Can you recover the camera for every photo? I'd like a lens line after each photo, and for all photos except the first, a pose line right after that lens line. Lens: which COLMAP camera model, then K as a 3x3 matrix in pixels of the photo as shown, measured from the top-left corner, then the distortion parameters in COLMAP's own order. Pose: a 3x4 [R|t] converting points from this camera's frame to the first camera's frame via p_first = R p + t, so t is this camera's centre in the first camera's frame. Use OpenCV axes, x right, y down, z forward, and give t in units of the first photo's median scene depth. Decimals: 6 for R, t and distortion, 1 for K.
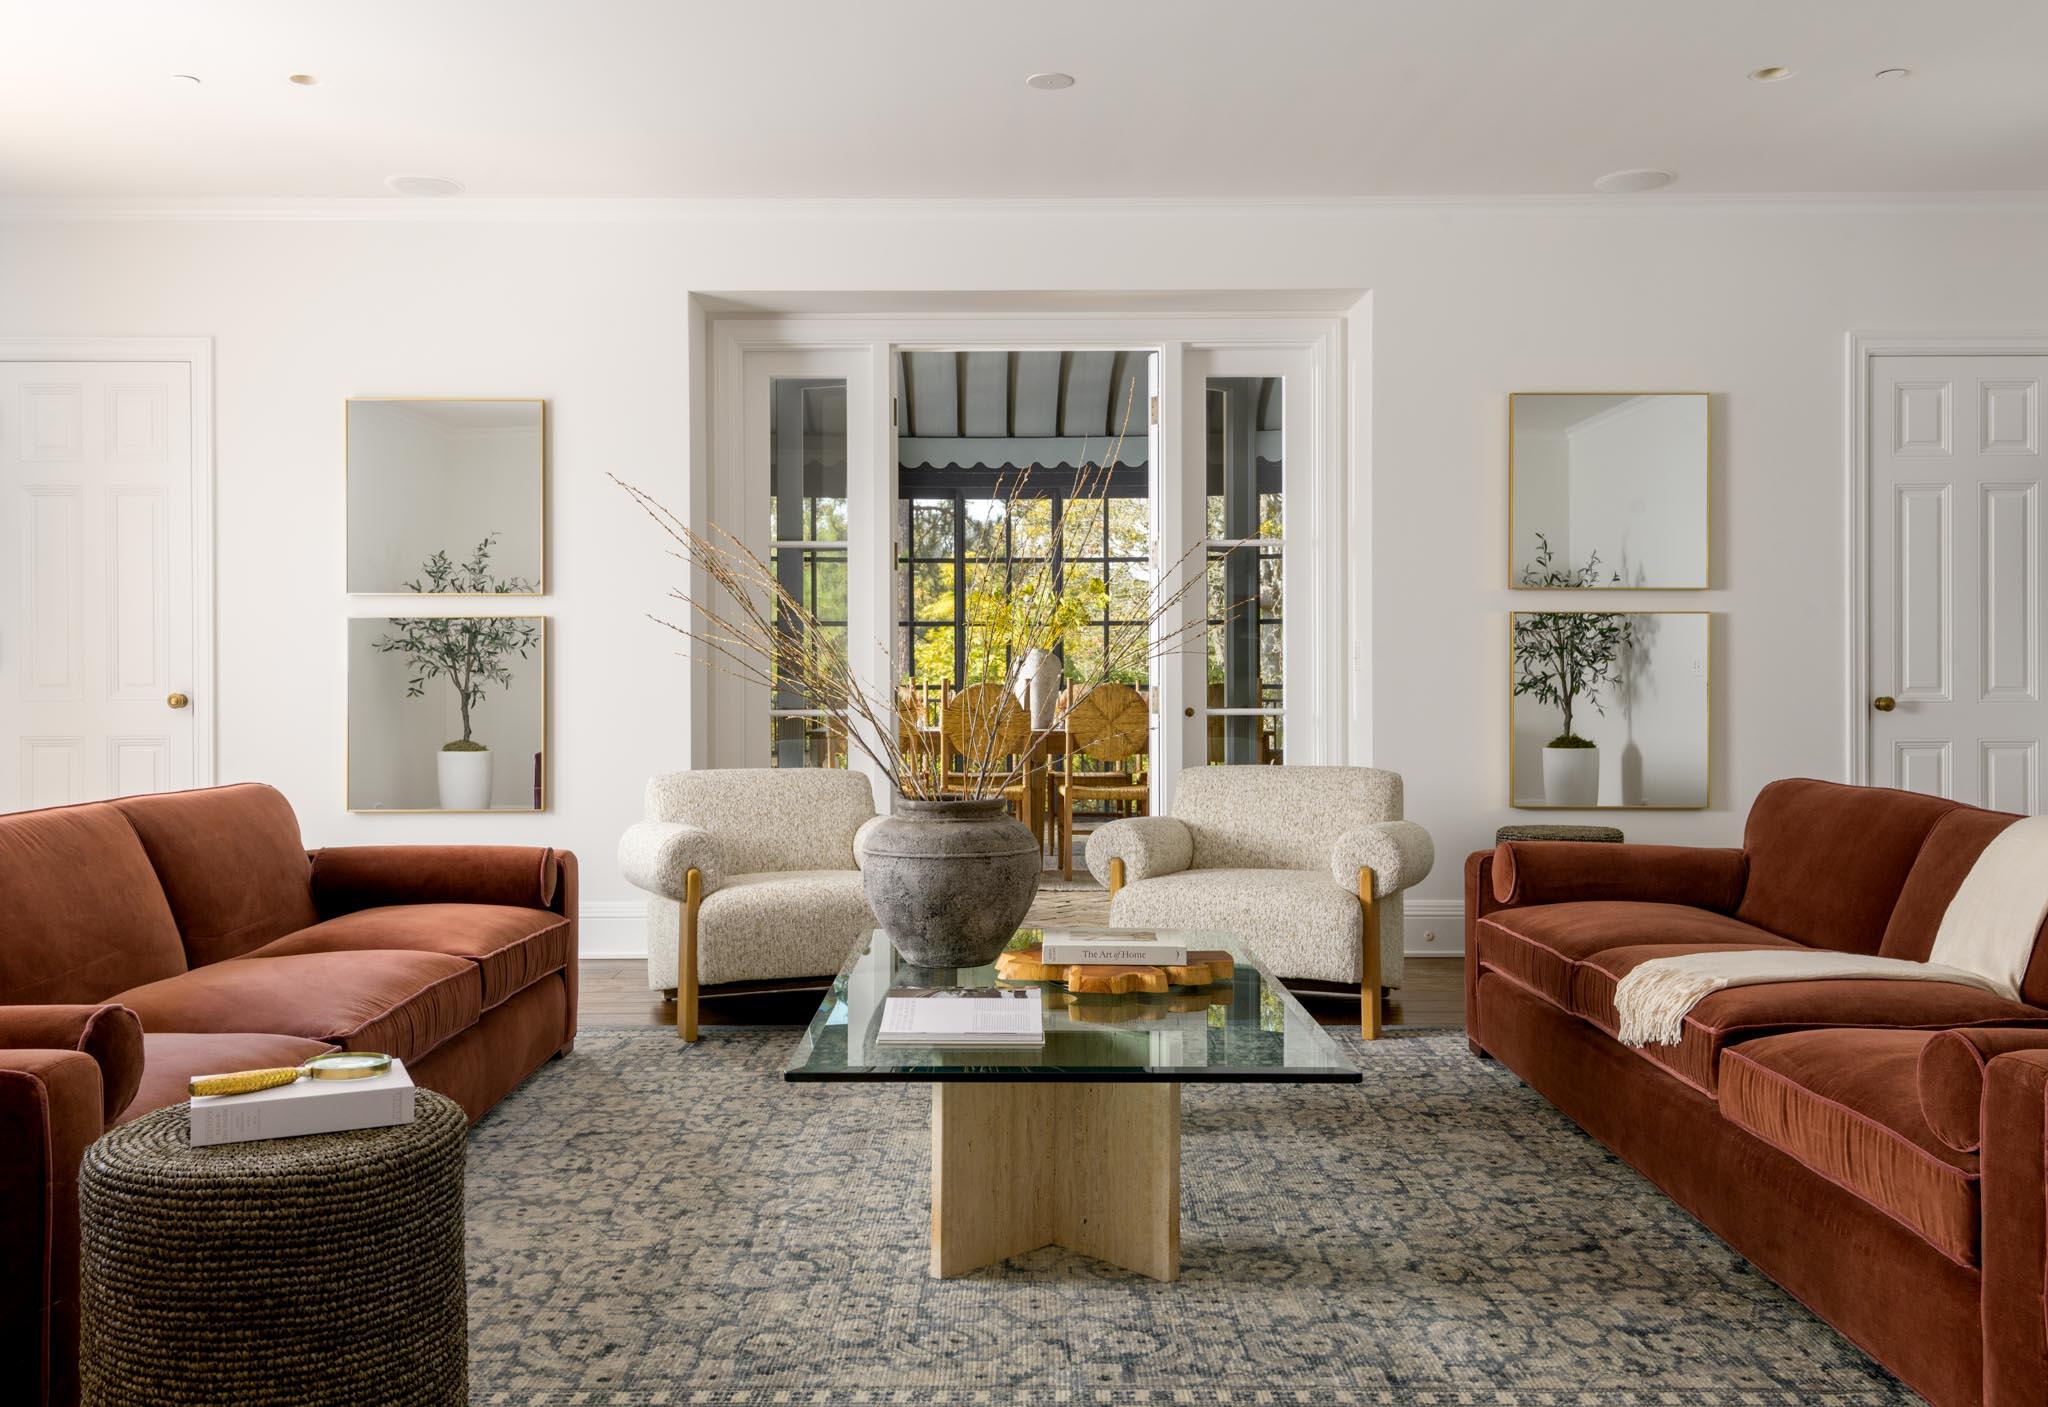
lens RADIAL K [[1692.2, 0, 1021.0], [0, 1692.2, 696.2], [0, 0, 1]] dist [0.003048, 0.000924]
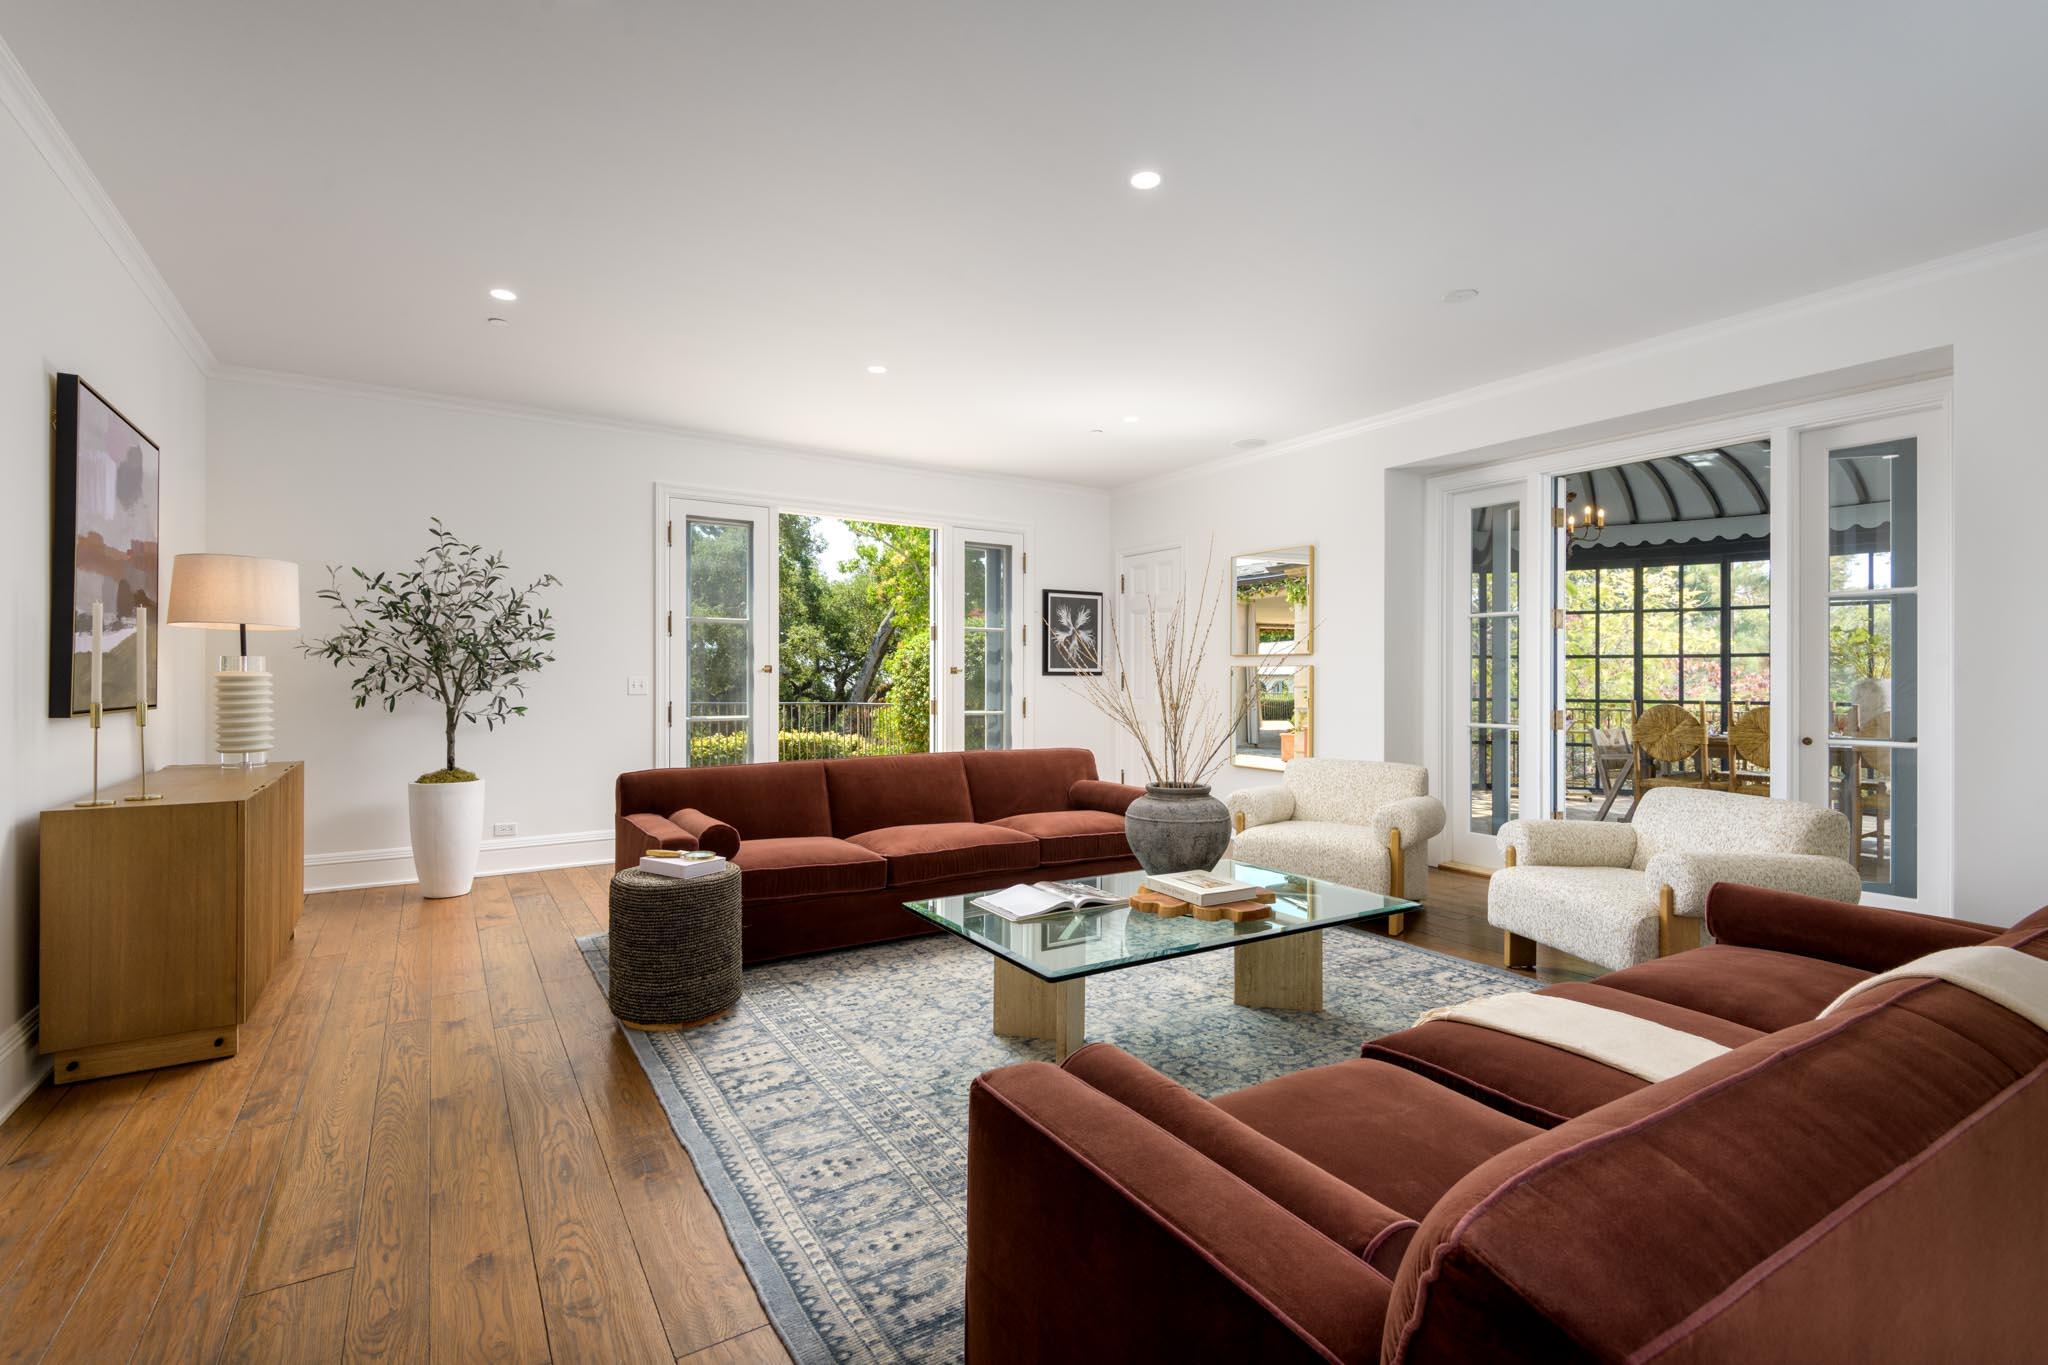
lens RADIAL K [[948.7, 0, 1023.0], [0, 948.7, 676.5], [0, 0, 1]] dist [0.017094, -0.000009]
pose [[0.530883, 0.009111, -0.847396, 0.399658], [-0.017203, 0.999852, -0.000027, -0.027100], [0.847270, 0.014592, 0.530961, 0.205370]]
